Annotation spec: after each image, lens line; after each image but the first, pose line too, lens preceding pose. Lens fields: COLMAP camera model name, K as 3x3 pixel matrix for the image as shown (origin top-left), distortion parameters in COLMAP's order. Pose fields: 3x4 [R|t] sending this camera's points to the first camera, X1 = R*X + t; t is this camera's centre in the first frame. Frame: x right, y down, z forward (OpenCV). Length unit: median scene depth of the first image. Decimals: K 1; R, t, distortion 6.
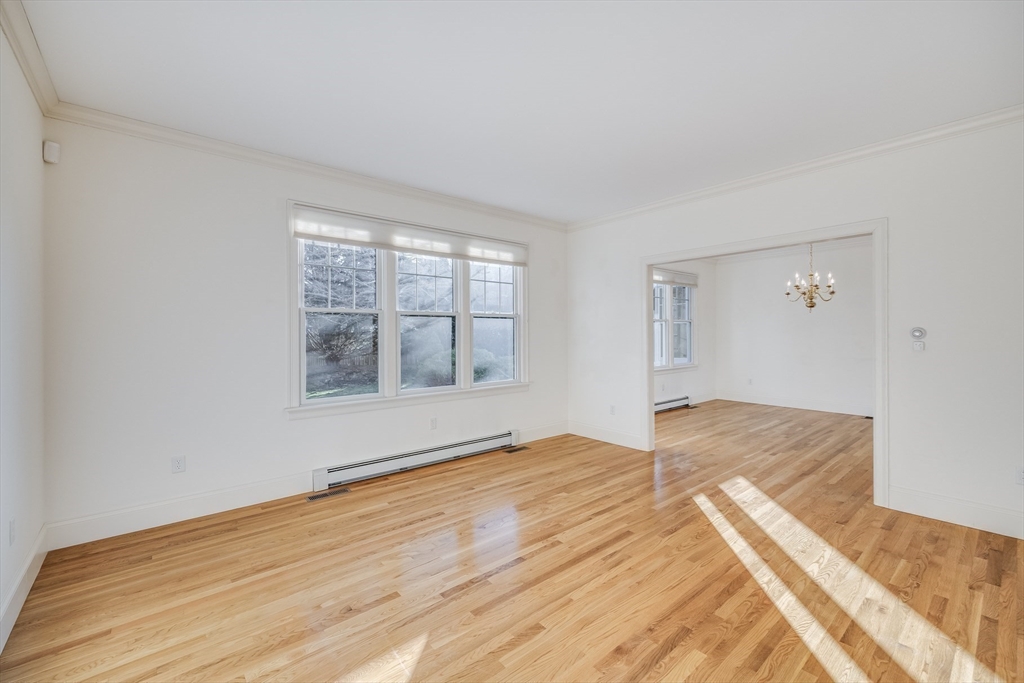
lens RADIAL K [[426.3, 0, 491.9], [0, 426.3, 327.1], [0, 0, 1]] dist [-0.000701, -0.000089]
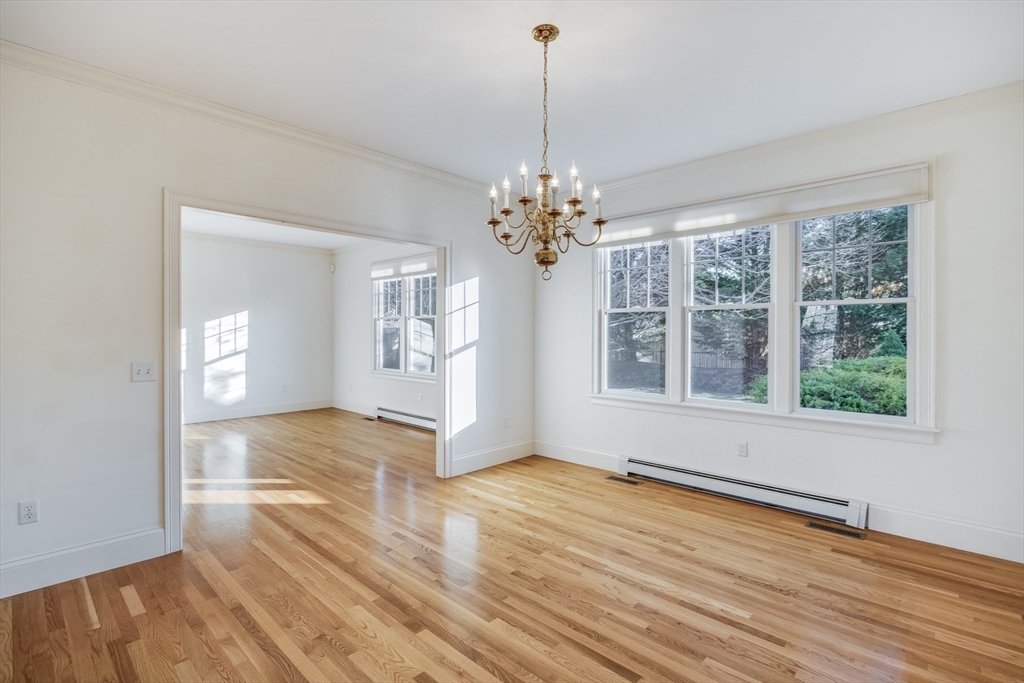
lens RADIAL K [[439.2, 0, 508.3], [0, 439.2, 333.7], [0, 0, 1]] dist [-0.002001, -0.000290]
pose [[0.172156, 0.010646, -0.985012, 0.679616], [0.016387, 0.999772, 0.013669, 0.002514], [0.984933, -0.018495, 0.171943, 0.549768]]
